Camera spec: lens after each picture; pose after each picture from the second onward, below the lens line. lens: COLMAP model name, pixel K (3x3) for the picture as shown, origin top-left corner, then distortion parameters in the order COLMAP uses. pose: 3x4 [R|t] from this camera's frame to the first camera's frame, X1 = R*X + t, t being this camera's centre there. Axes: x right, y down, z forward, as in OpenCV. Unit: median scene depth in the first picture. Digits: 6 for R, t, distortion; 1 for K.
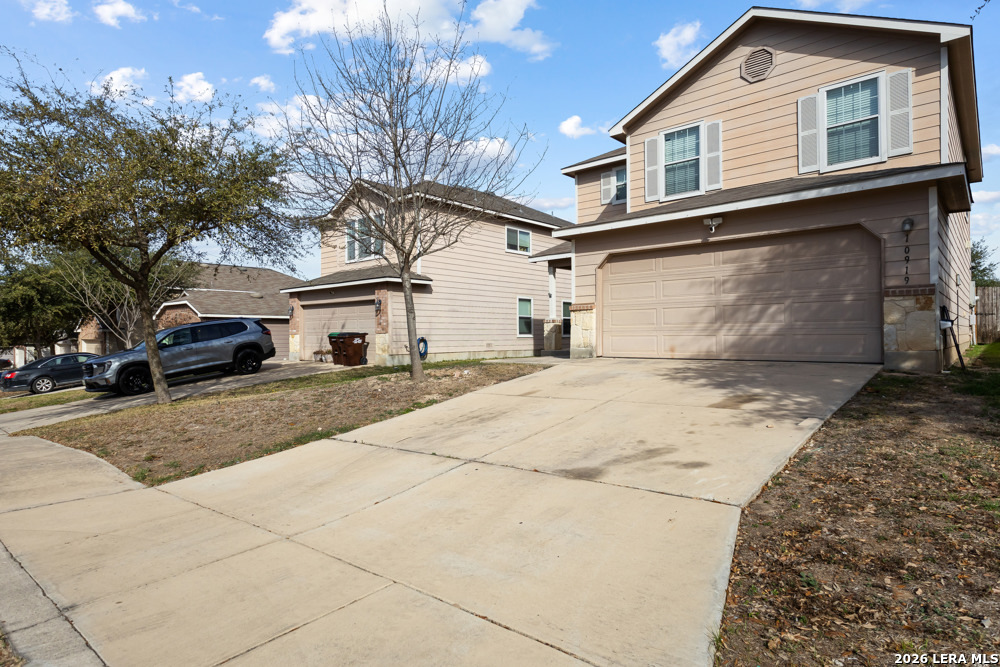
lens RADIAL K [[554.8, 0, 500.0], [0, 554.8, 333.5], [0, 0, 1]] dist [-0.000787, -0.000278]
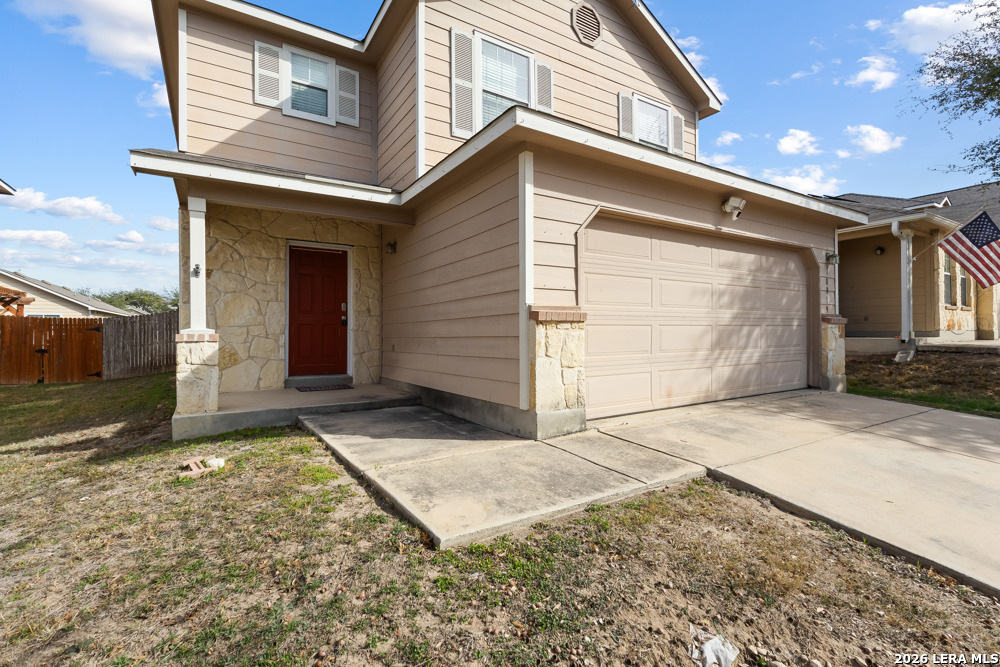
lens RADIAL K [[462.3, 0, 500.0], [0, 462.3, 332.0], [0, 0, 1]] dist [-0.002827, -0.000192]
pose [[0.277238, 0.012349, 0.960722, -0.244894], [0.004040, 0.999894, -0.014019, -0.034275], [-0.960793, 0.007768, 0.277158, 1.098212]]
